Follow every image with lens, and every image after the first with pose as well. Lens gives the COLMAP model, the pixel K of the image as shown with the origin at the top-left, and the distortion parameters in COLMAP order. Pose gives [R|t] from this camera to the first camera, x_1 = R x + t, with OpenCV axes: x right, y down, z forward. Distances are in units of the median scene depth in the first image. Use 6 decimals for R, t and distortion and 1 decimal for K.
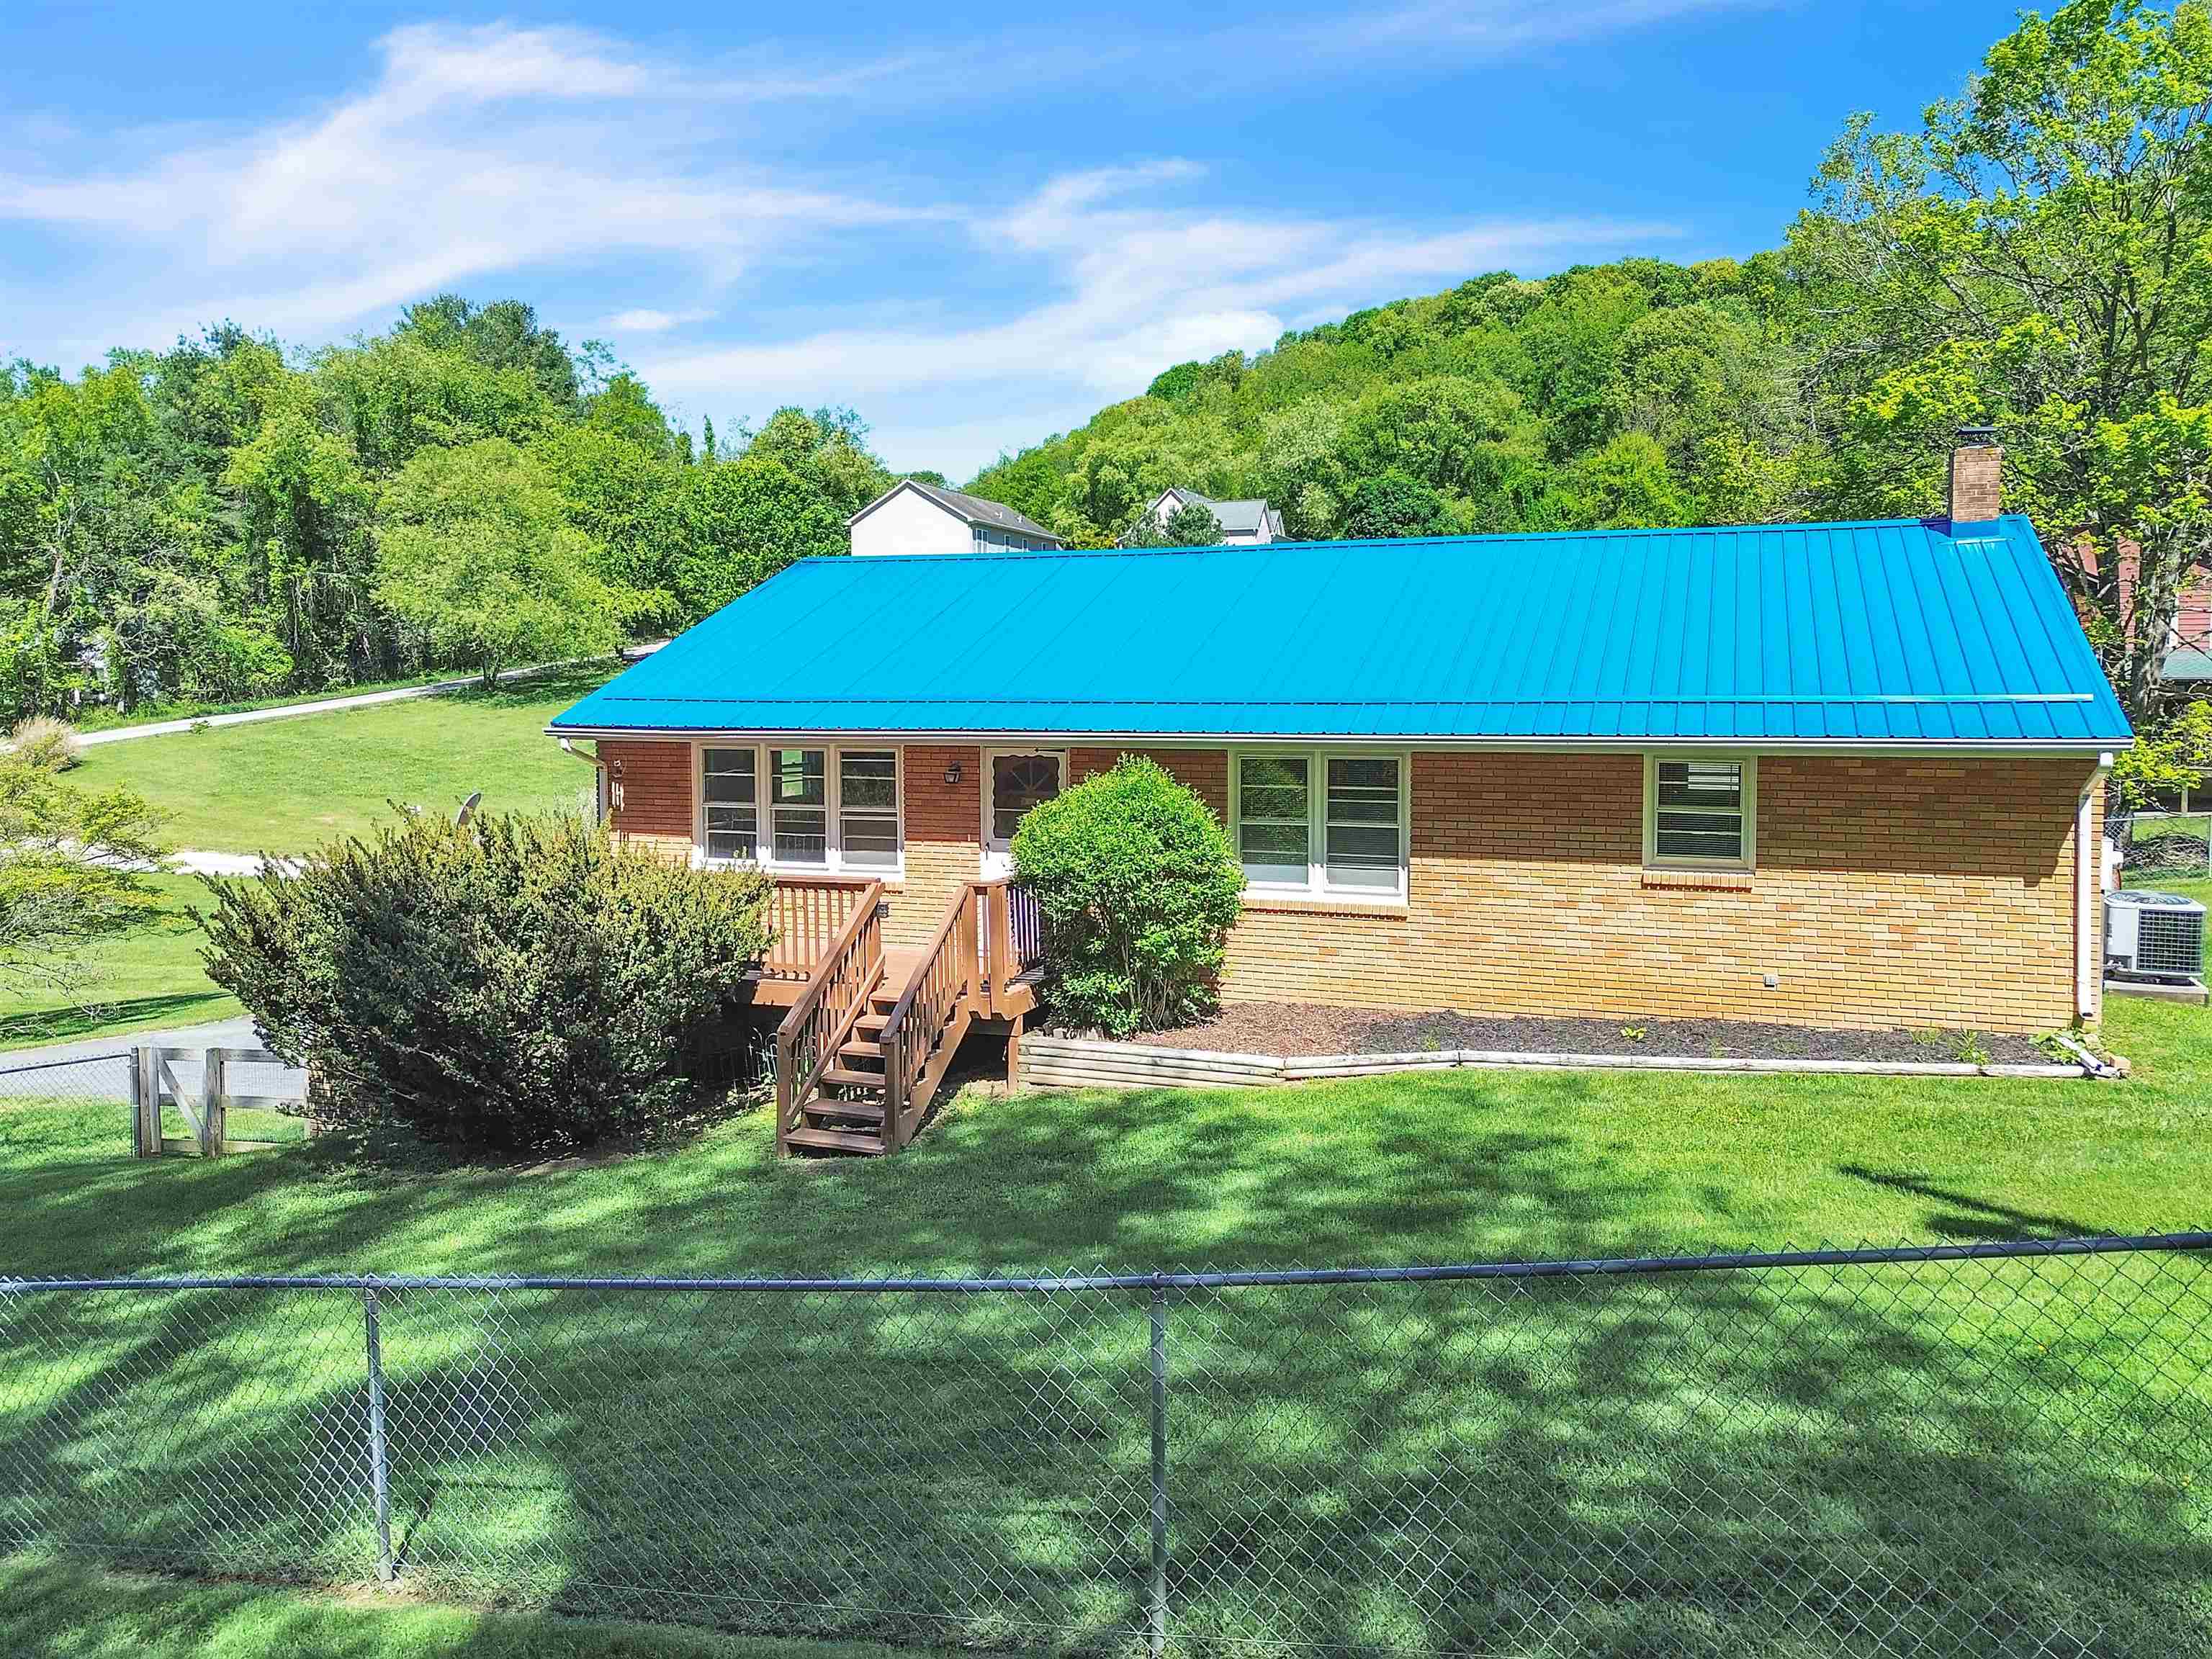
lens RADIAL K [[1599.6, 0, 1128.9], [0, 1599.6, 823.8], [0, 0, 1]] dist [0.081457, -0.084219]
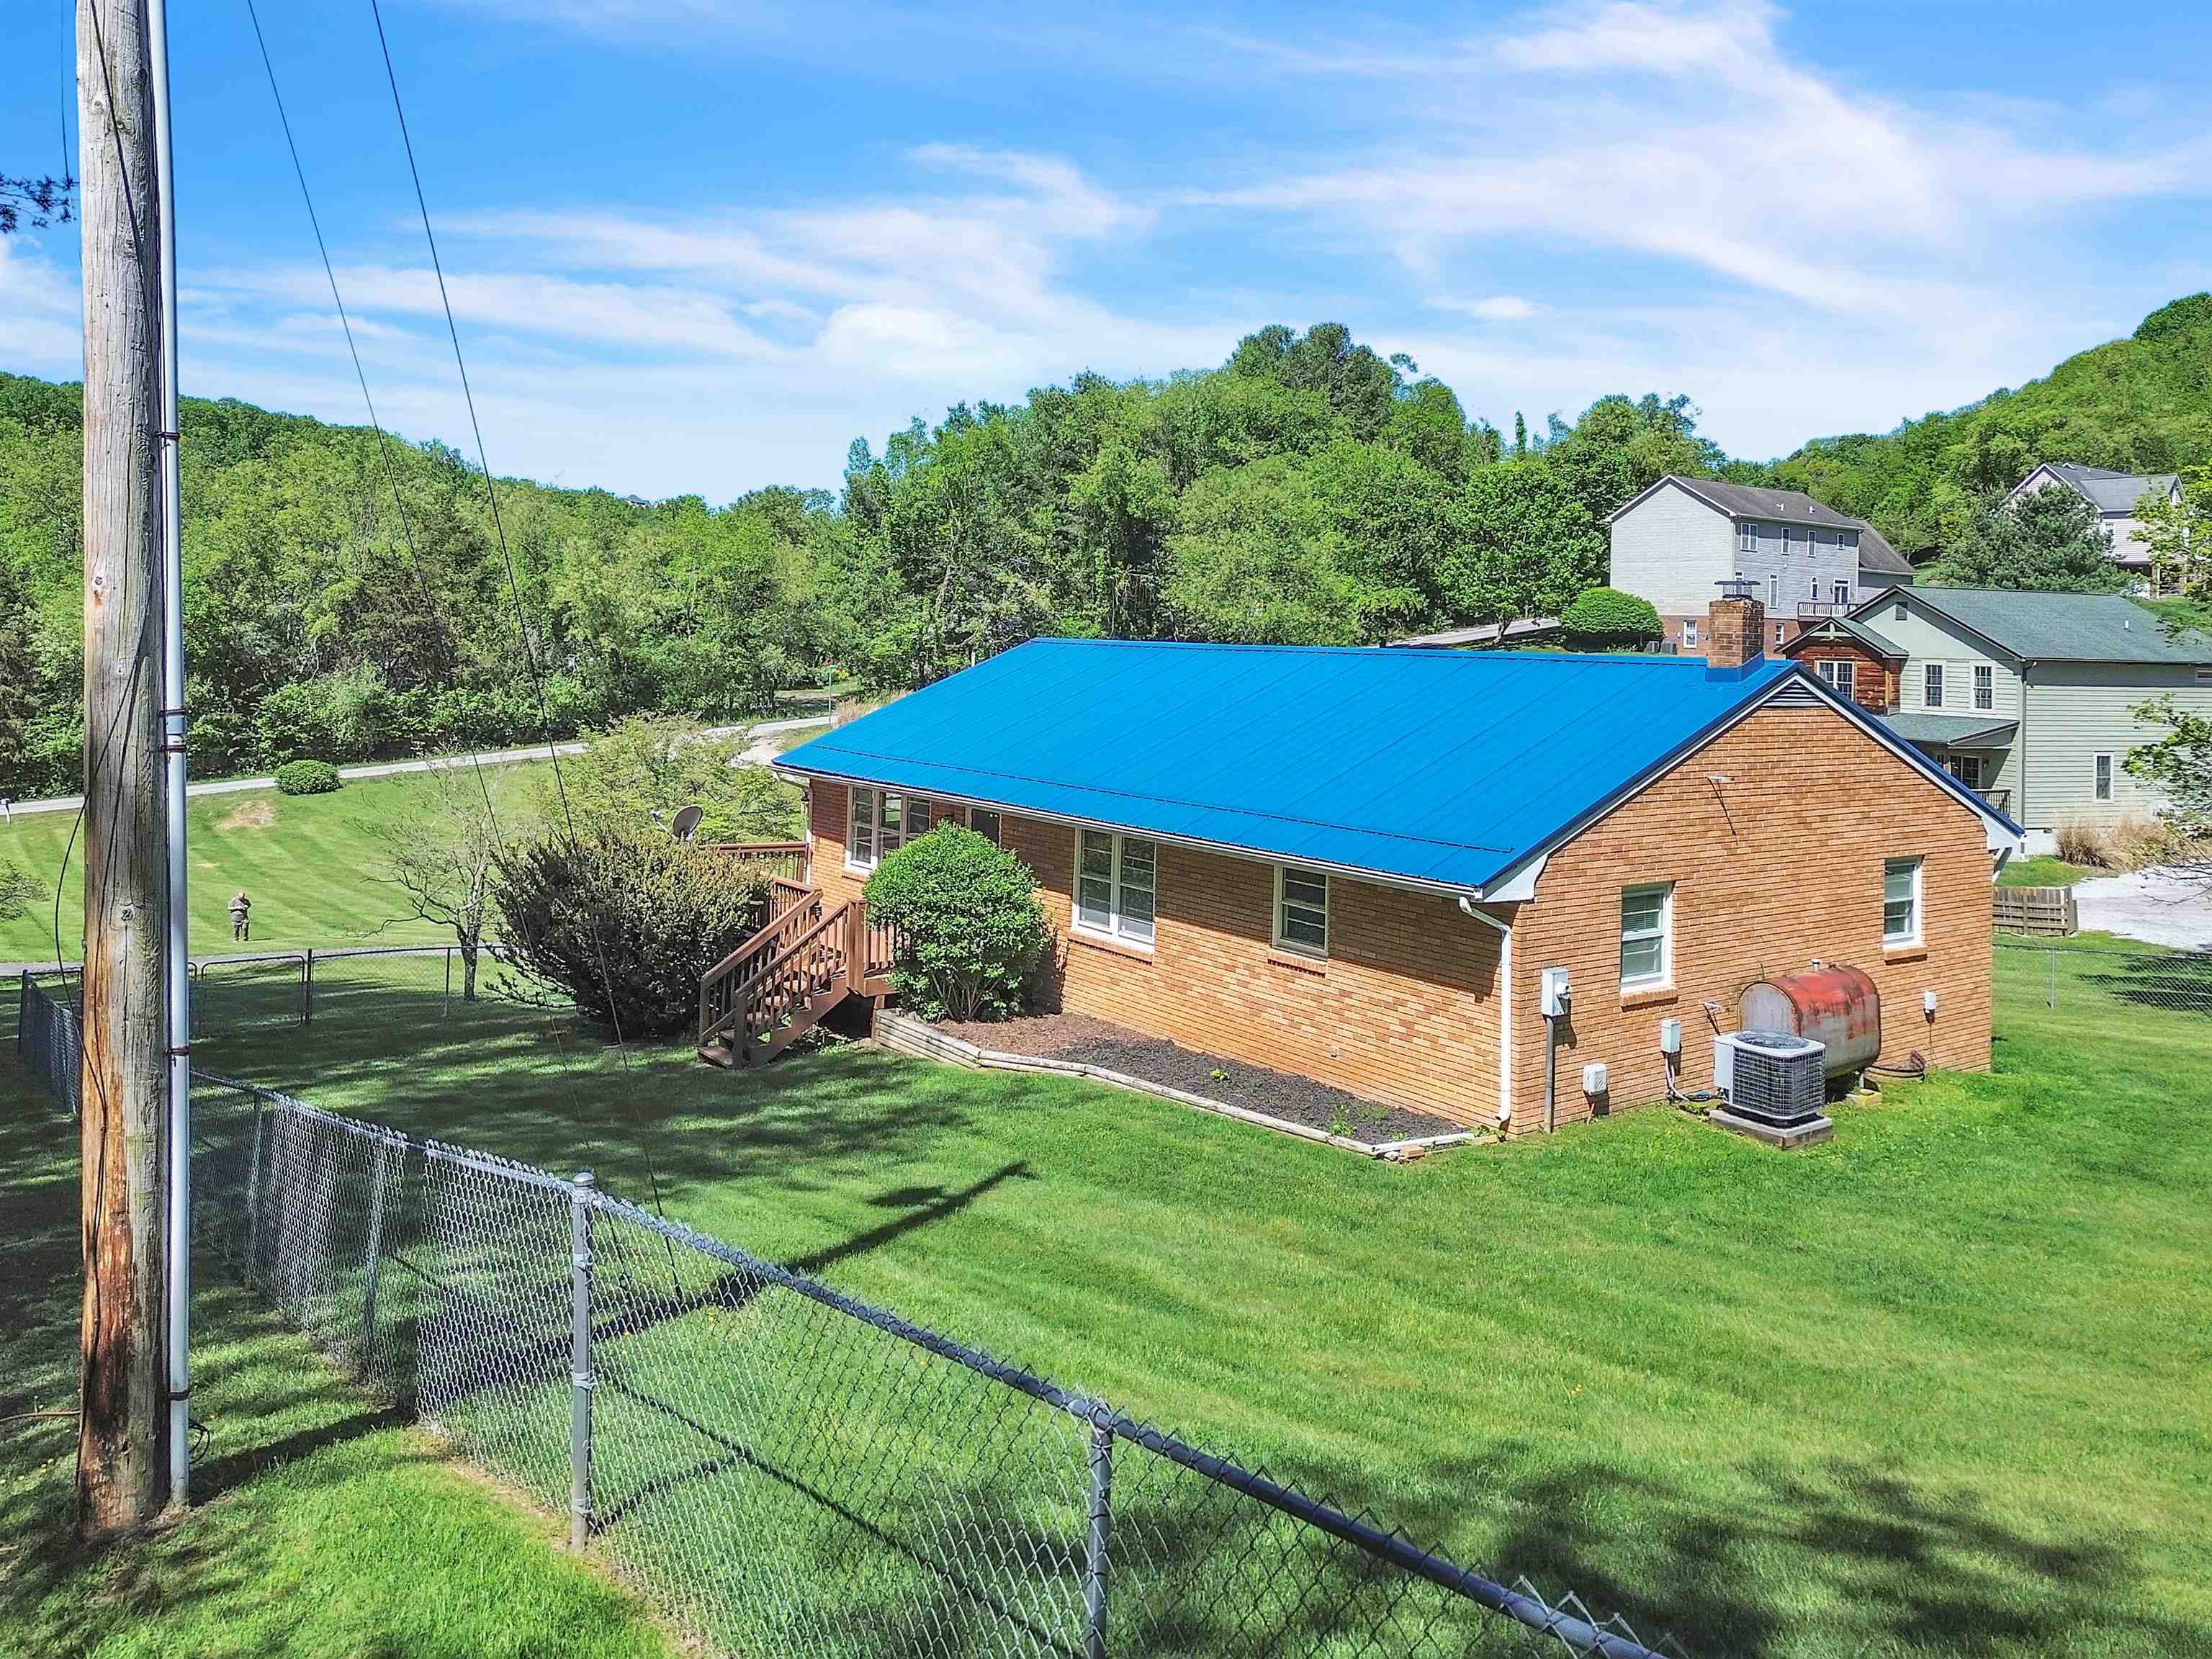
lens RADIAL K [[1599.6, 0, 1128.9], [0, 1599.6, 823.8], [0, 0, 1]] dist [0.081457, -0.084219]
pose [[0.852665, 0.088079, -0.514979, 0.132476], [-0.079527, 0.996082, 0.038689, -0.016563], [0.516369, 0.007966, 0.856329, -0.018905]]
